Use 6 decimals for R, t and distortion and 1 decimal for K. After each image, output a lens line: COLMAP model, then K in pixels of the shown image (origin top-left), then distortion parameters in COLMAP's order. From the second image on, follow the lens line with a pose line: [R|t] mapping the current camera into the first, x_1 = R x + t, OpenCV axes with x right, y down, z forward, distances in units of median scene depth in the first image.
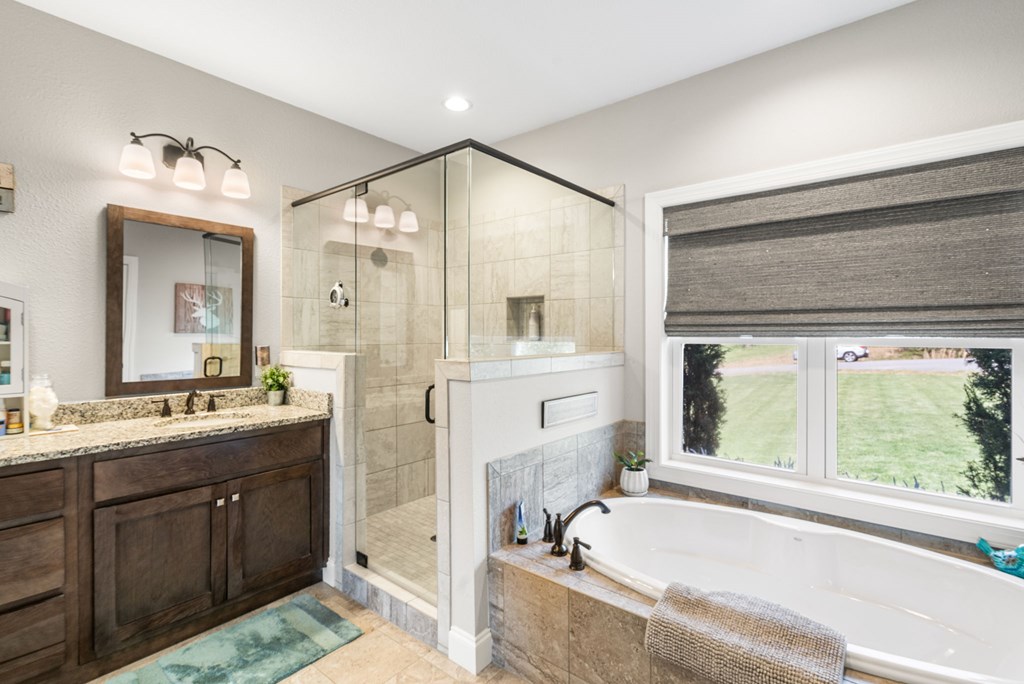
lens RADIAL K [[473.4, 0, 510.6], [0, 473.4, 335.9], [0, 0, 1]] dist [0.011209, -0.001182]
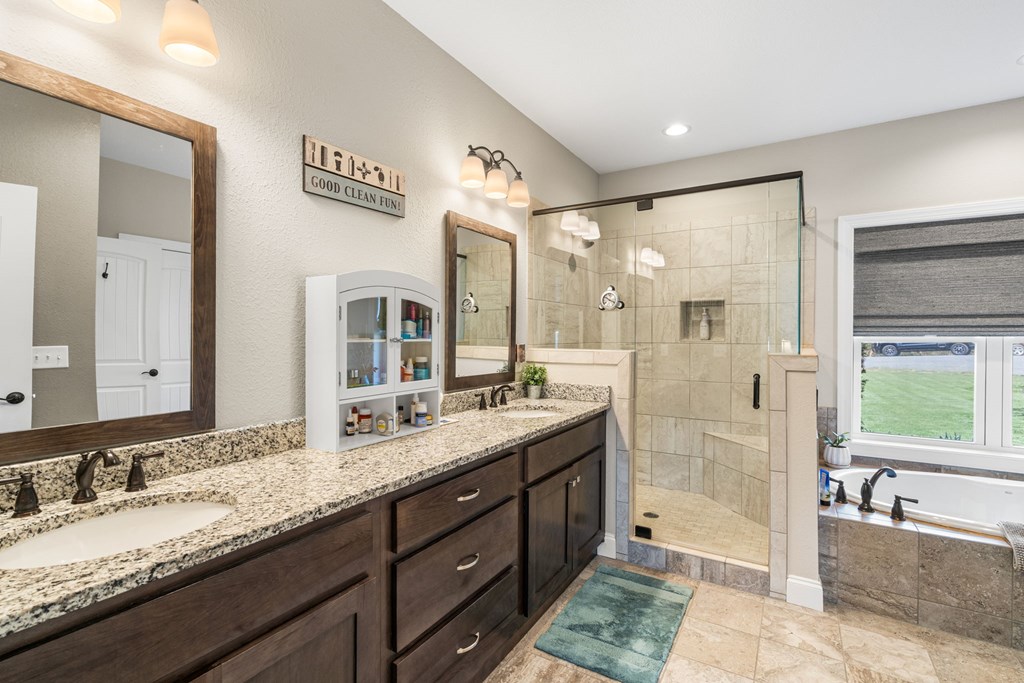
lens RADIAL K [[473.4, 0, 489.1], [0, 473.4, 340.7], [0, 0, 1]] dist [0.011209, -0.001182]
pose [[0.988187, -0.000274, 0.153252, -0.862698], [-0.000691, 0.999980, 0.006240, 0.007277], [-0.153251, -0.006272, 0.988167, -0.060451]]
